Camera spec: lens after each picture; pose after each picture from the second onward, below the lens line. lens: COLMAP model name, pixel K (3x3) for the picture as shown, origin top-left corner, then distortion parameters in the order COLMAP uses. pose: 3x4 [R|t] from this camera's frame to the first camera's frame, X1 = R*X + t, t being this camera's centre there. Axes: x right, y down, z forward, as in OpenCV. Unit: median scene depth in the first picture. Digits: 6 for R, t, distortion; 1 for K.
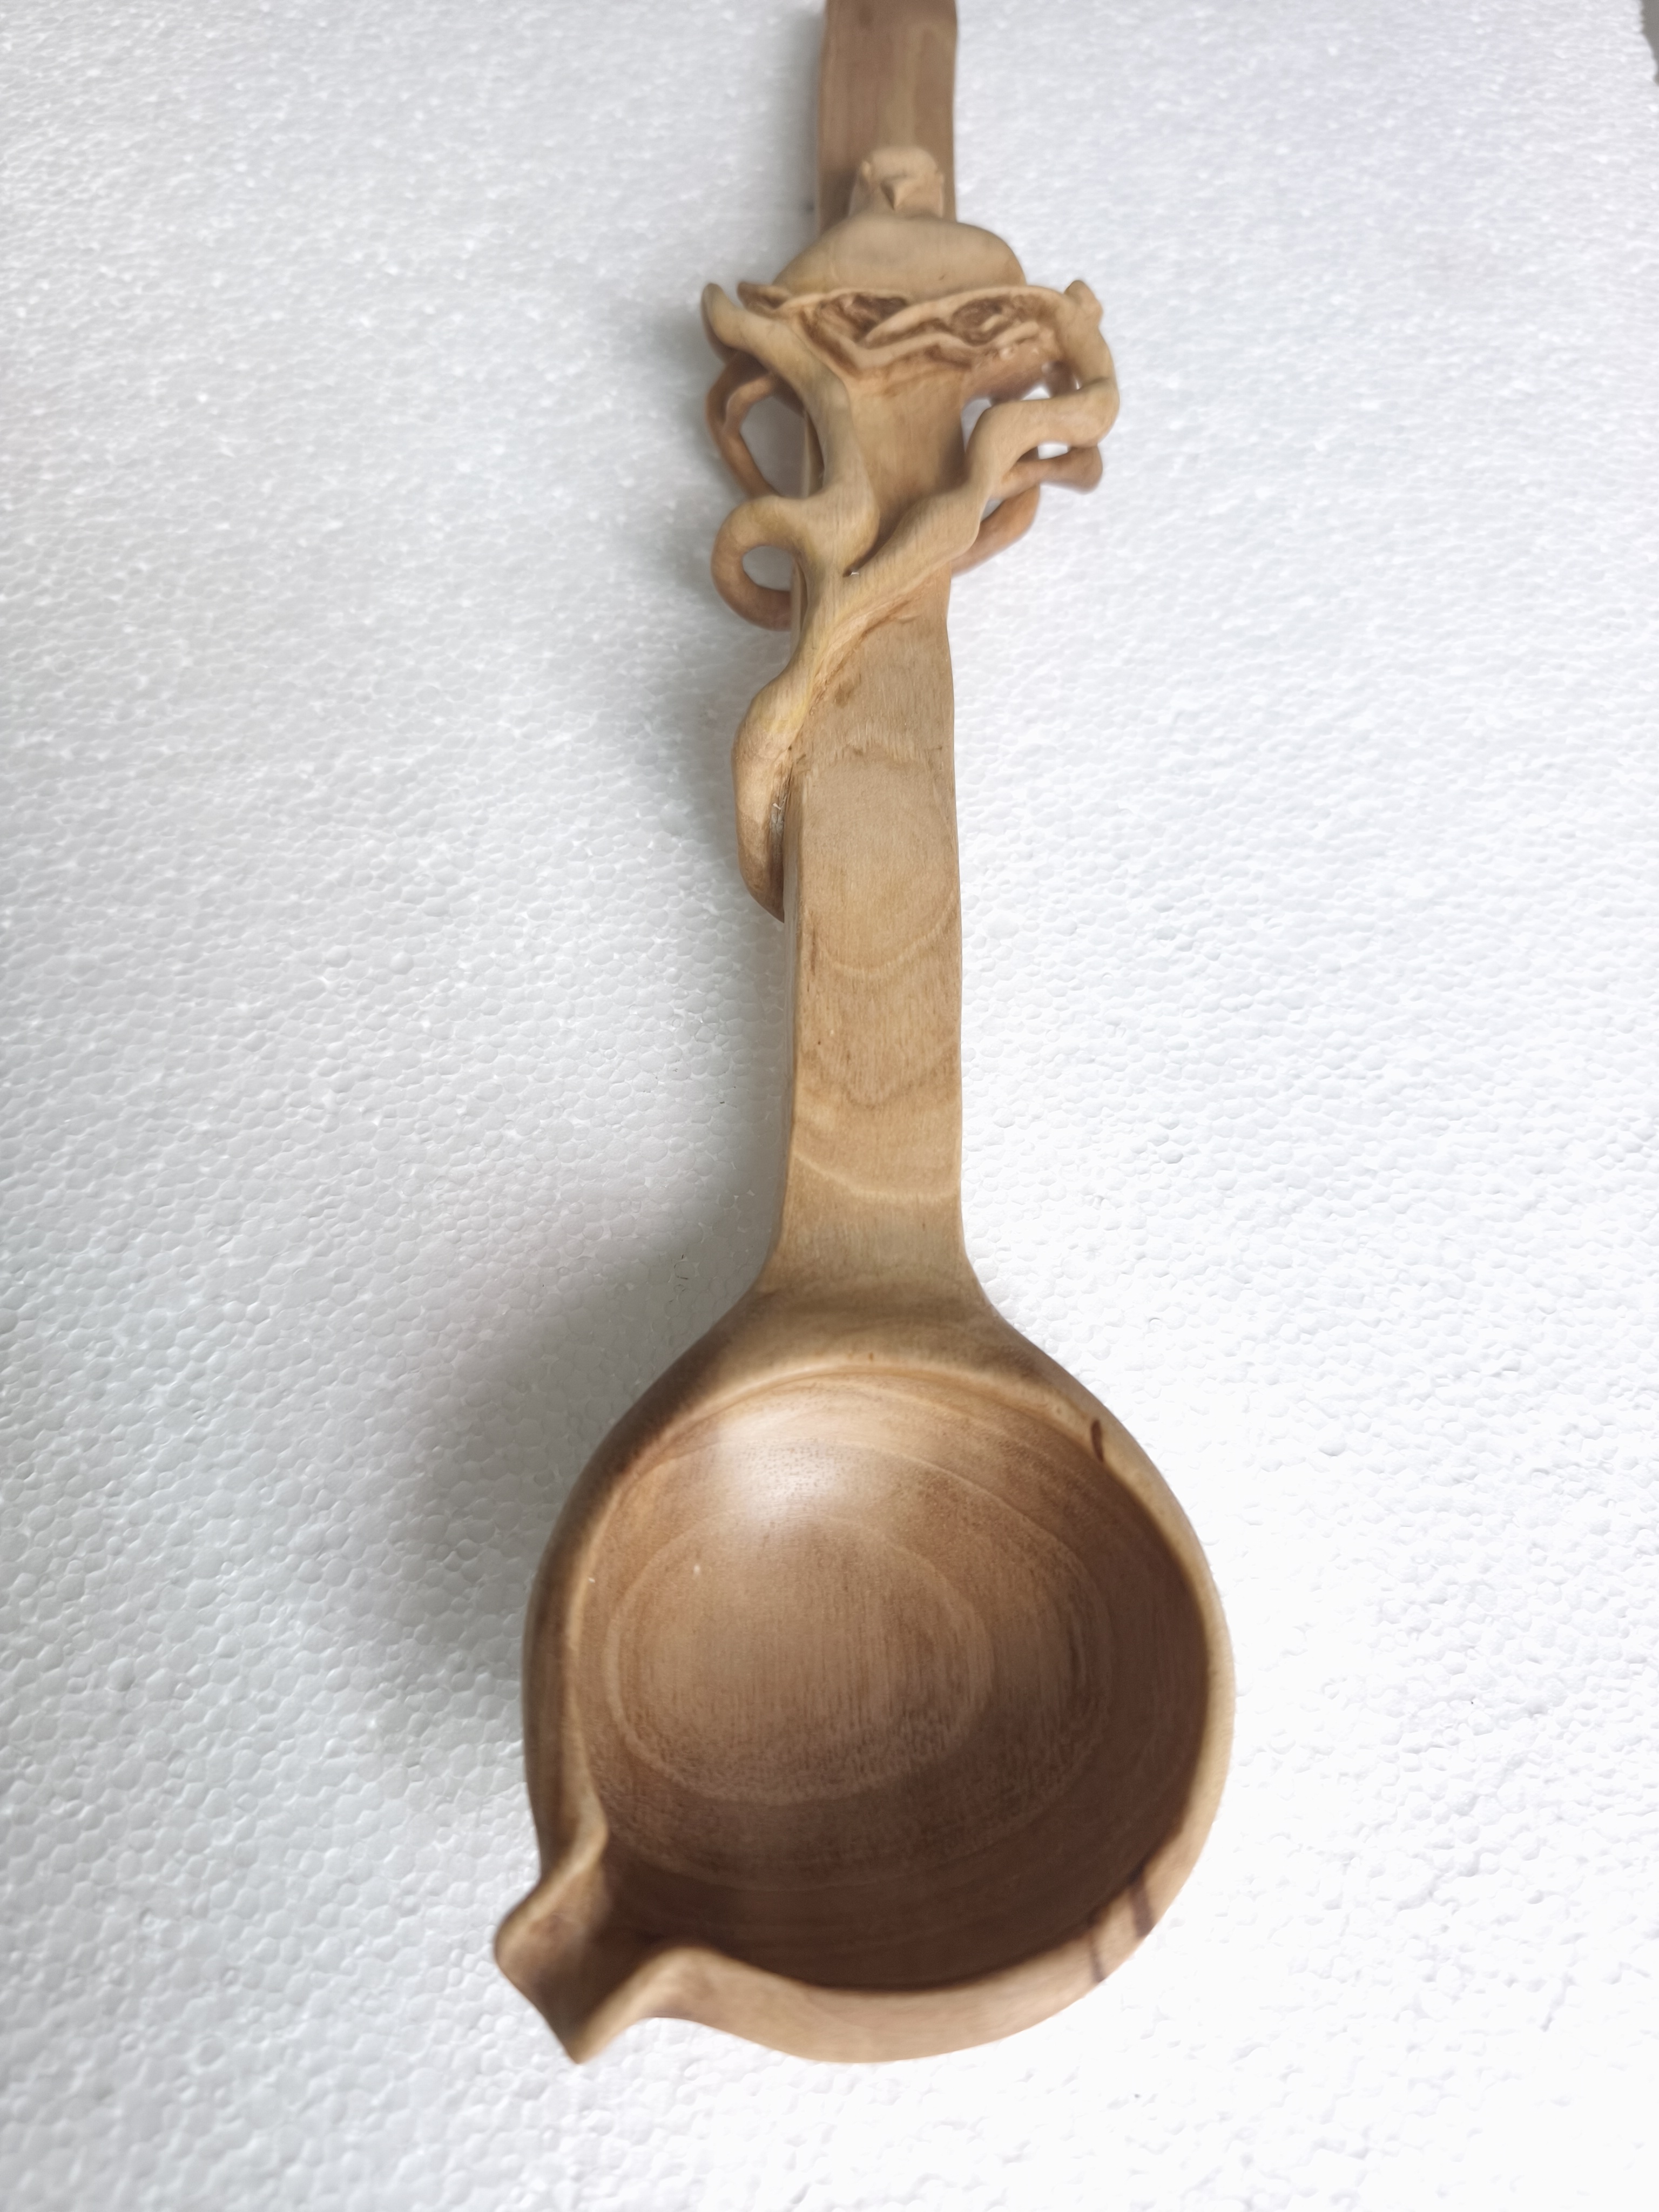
lens RADIAL K [[1721.8, 0, 829.5], [0, 1721.8, 1106.0], [0, 0, 1]] dist [-0.054537, -0.003509]
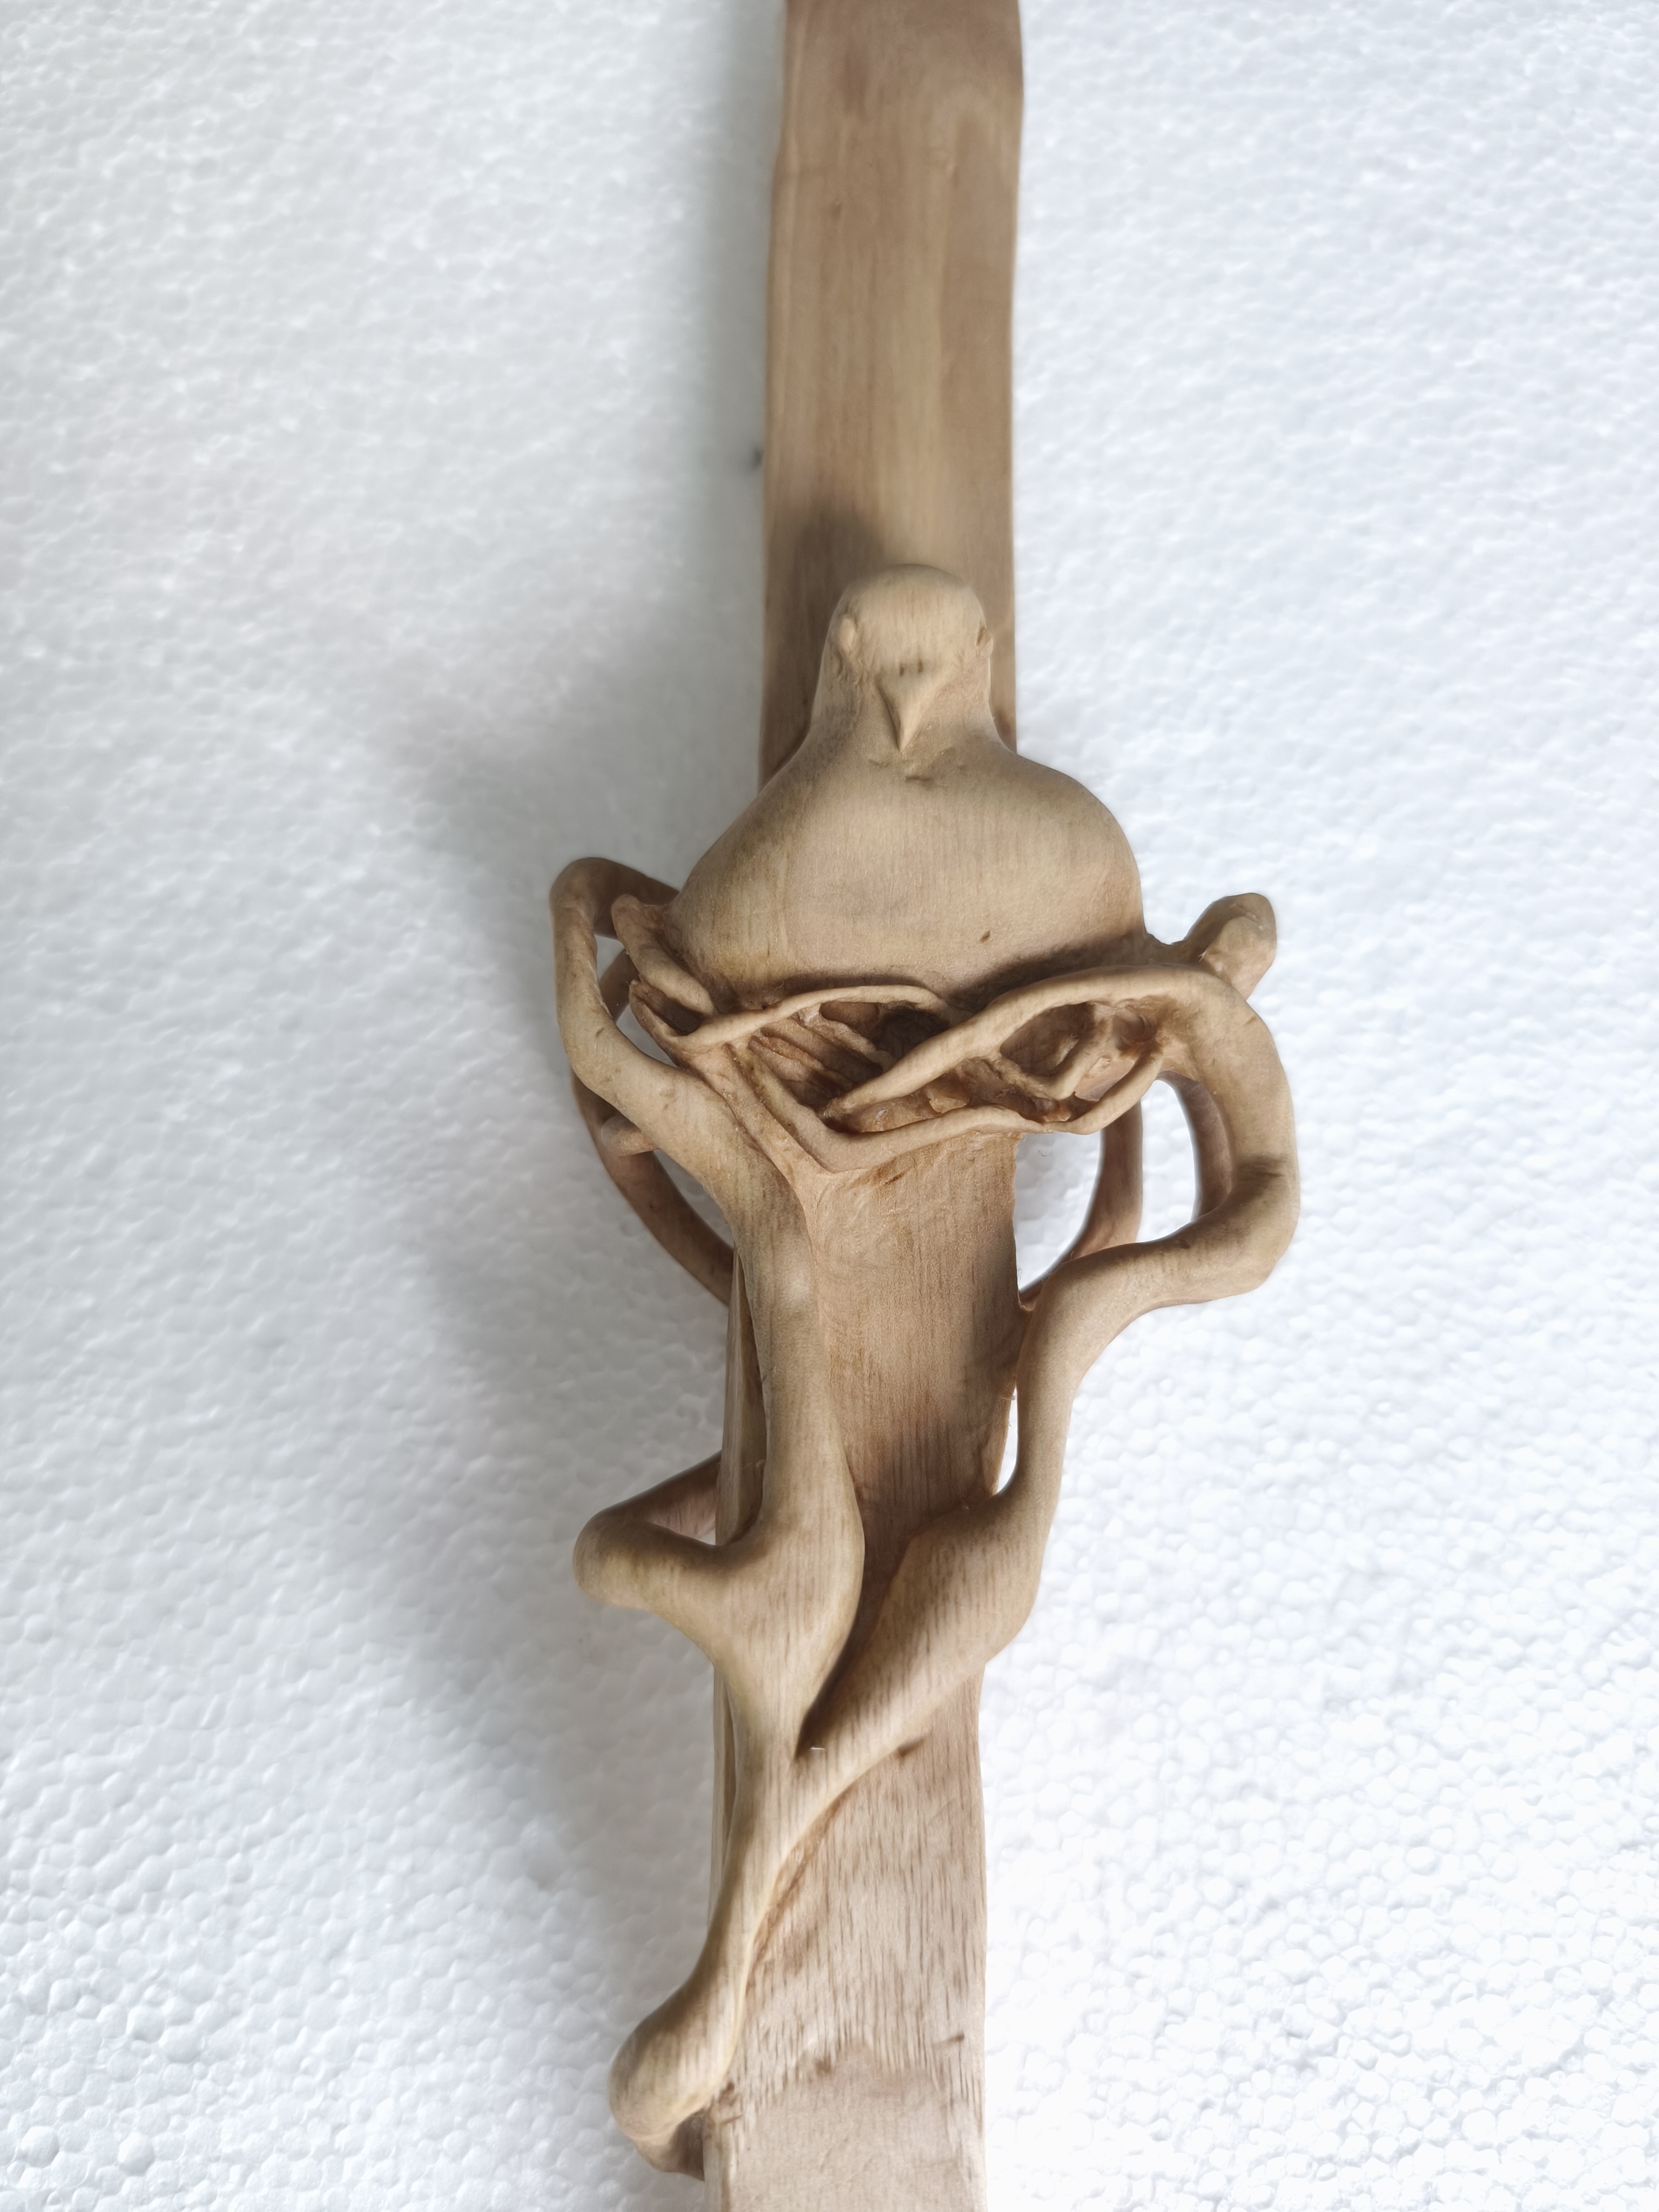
lens RADIAL K [[1721.8, 0, 829.5], [0, 1721.8, 1106.0], [0, 0, 1]] dist [-0.054537, -0.003509]
pose [[0.999990, -0.000812, -0.004435, 0.018188], [0.002096, 0.954648, 0.297731, -0.575060], [0.003992, -0.297737, 0.954640, 0.444204]]
